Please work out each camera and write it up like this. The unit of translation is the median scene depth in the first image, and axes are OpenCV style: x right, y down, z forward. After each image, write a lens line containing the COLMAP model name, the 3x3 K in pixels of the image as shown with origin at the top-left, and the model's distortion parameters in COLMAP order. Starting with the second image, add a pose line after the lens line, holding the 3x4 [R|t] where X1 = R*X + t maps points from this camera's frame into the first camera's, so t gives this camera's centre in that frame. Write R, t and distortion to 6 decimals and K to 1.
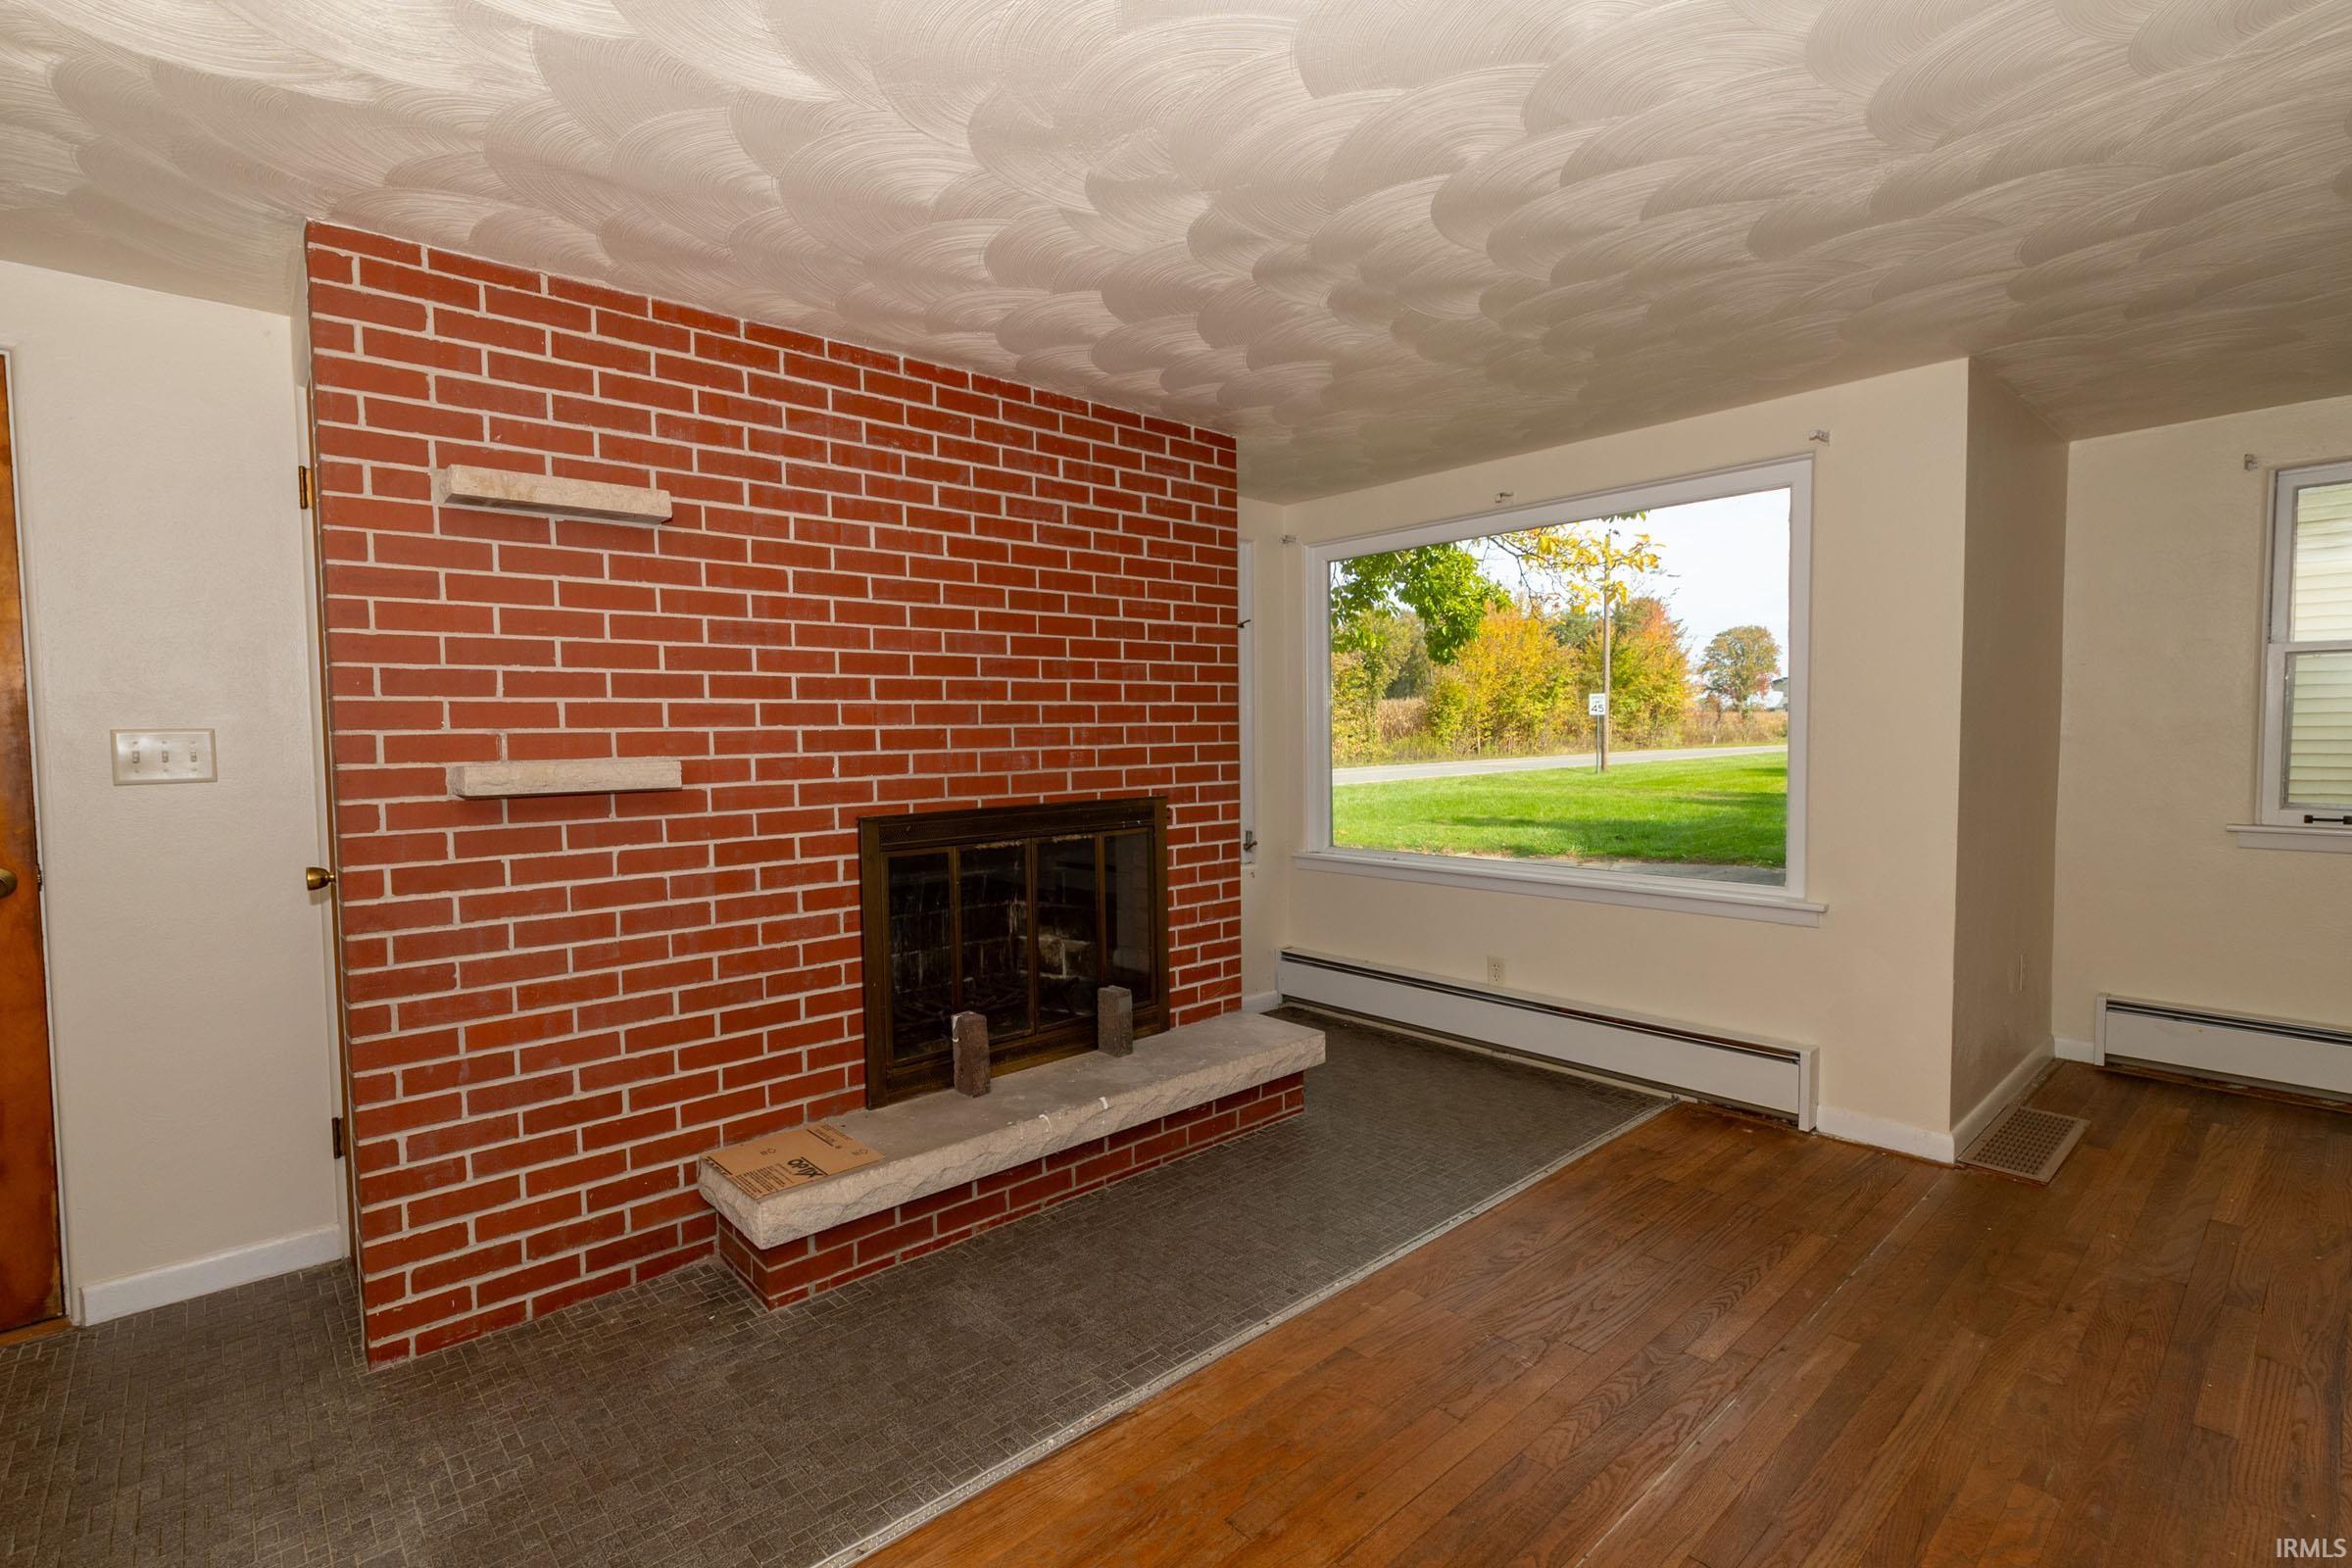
lens RADIAL K [[1068.3, 0, 1160.6], [0, 1068.3, 778.6], [0, 0, 1]] dist [-0.001667, -0.000450]
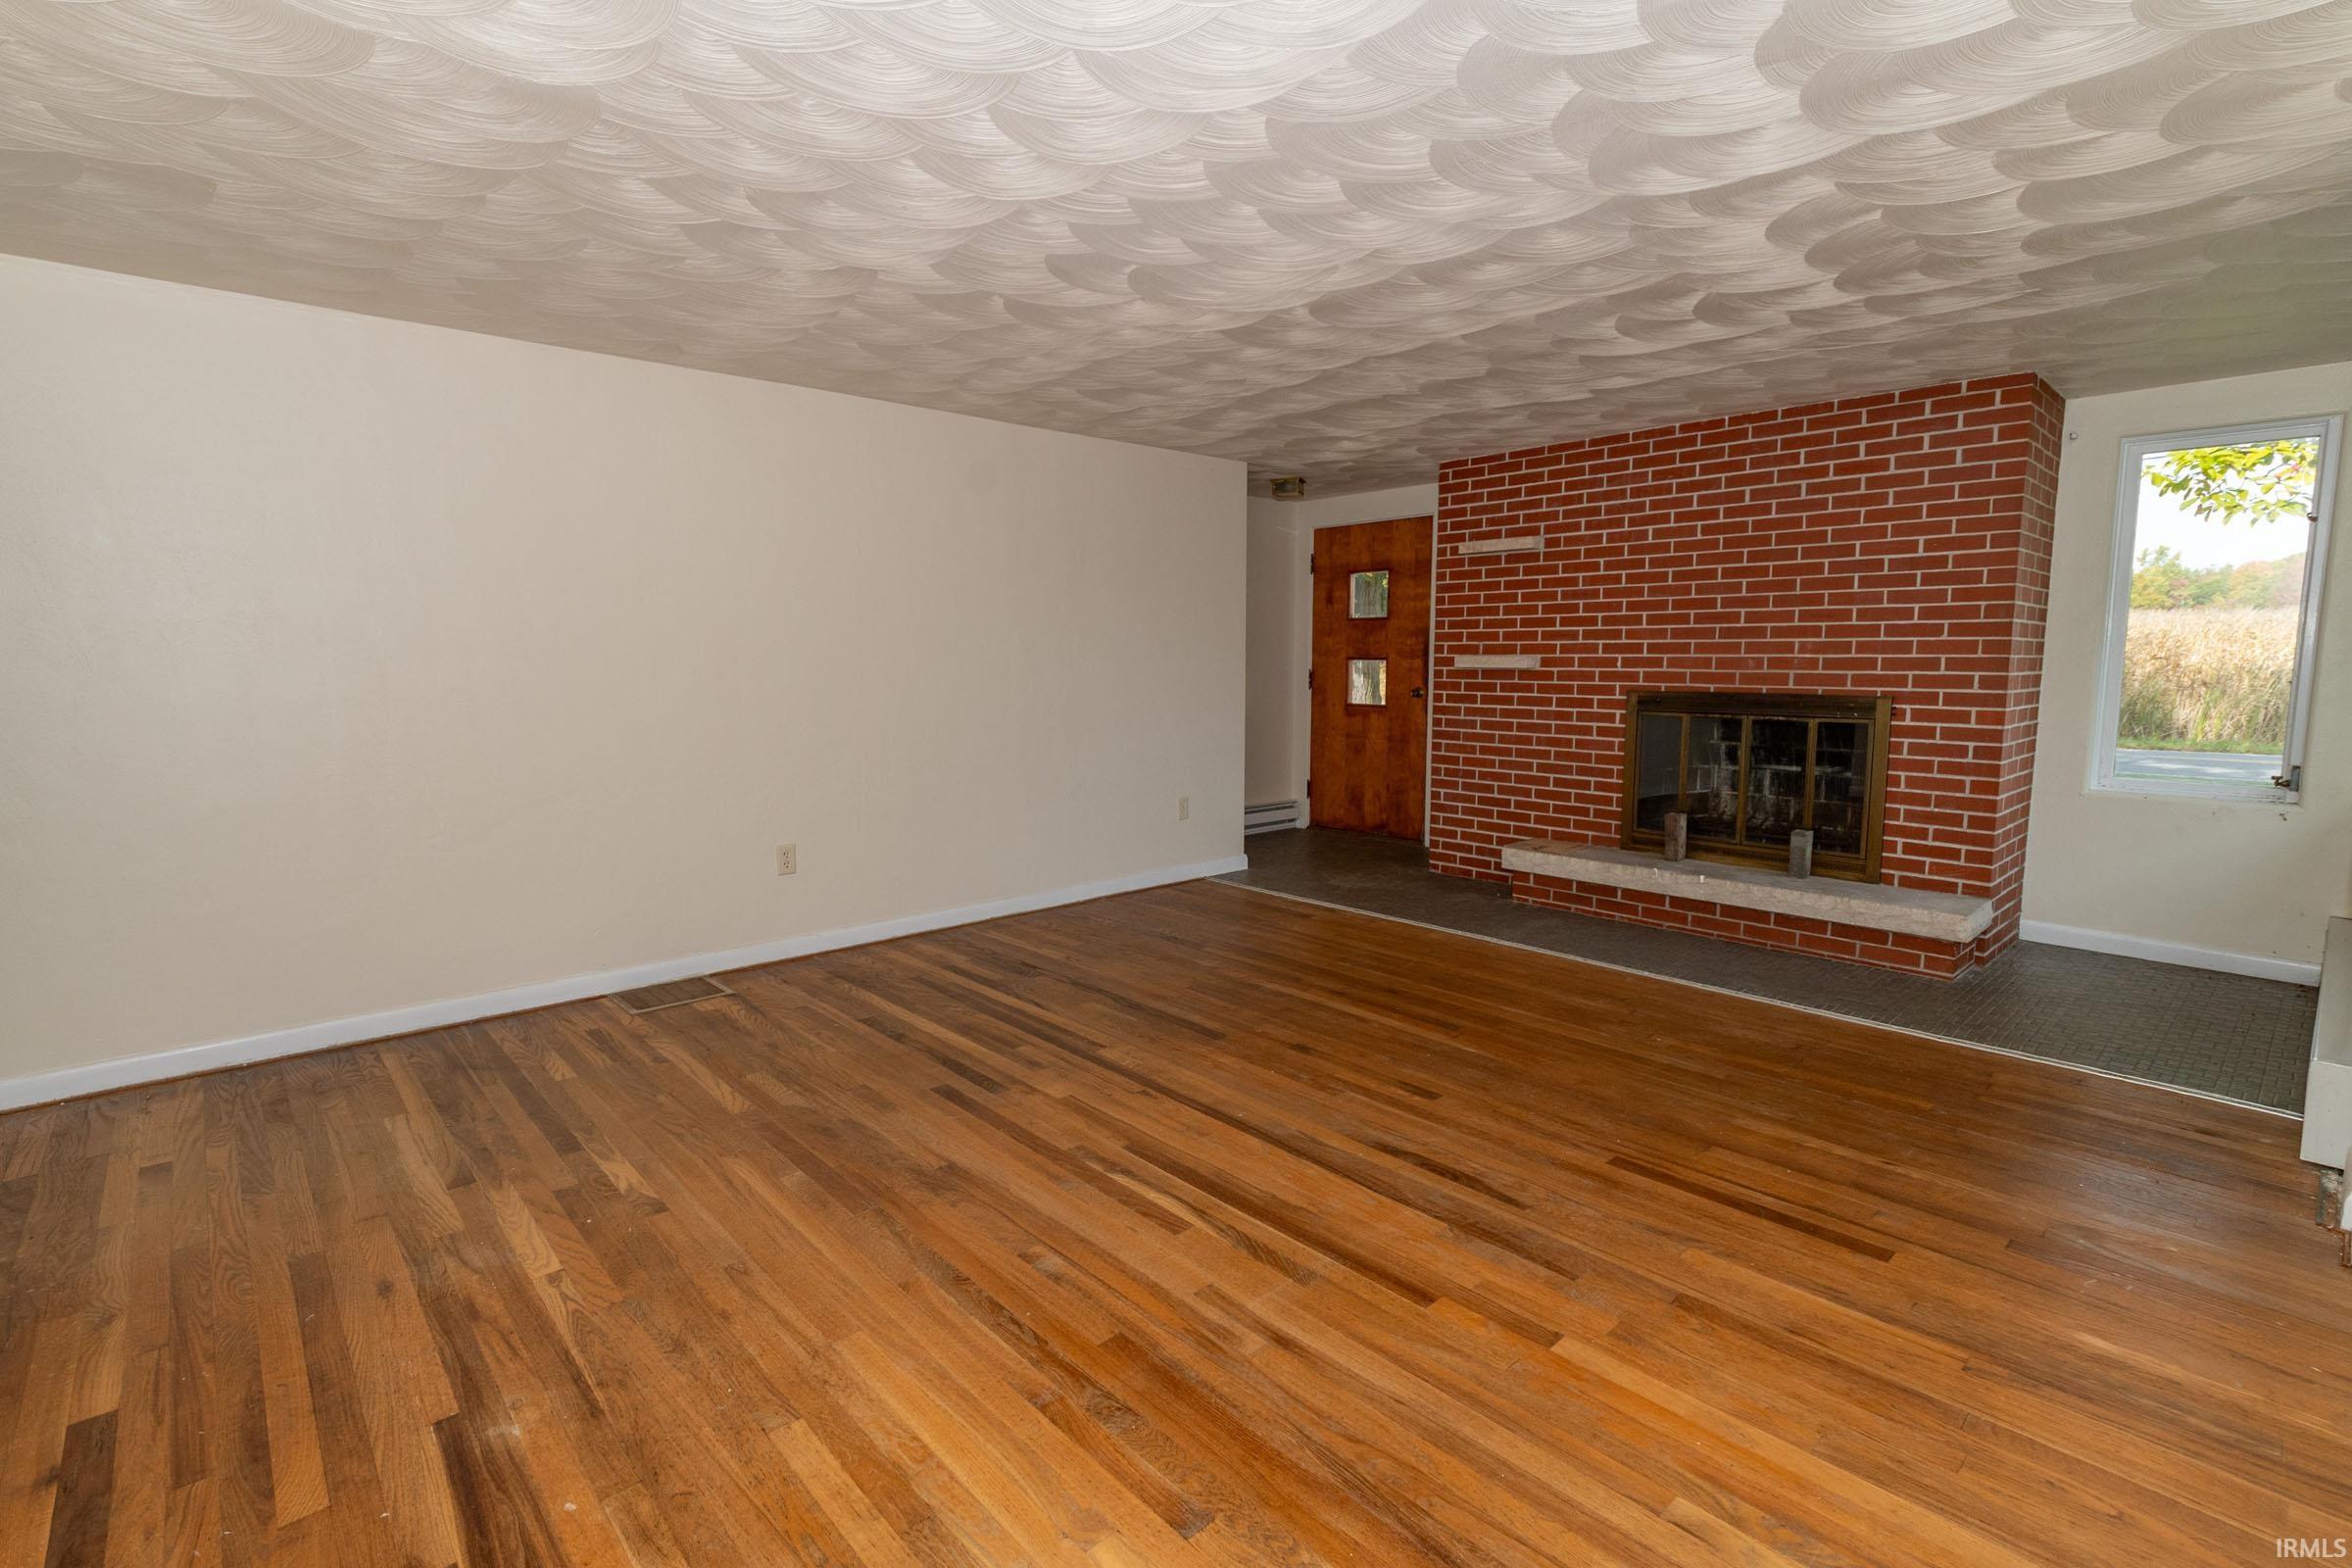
lens RADIAL K [[1068.3, 0, 1160.6], [0, 1068.3, 778.6], [0, 0, 1]] dist [-0.001667, -0.000450]
pose [[0.027931, 0.124833, -0.991784, 1.551558], [-0.050480, 0.991082, 0.123323, 0.000478], [0.998334, 0.046621, 0.033983, 0.139675]]
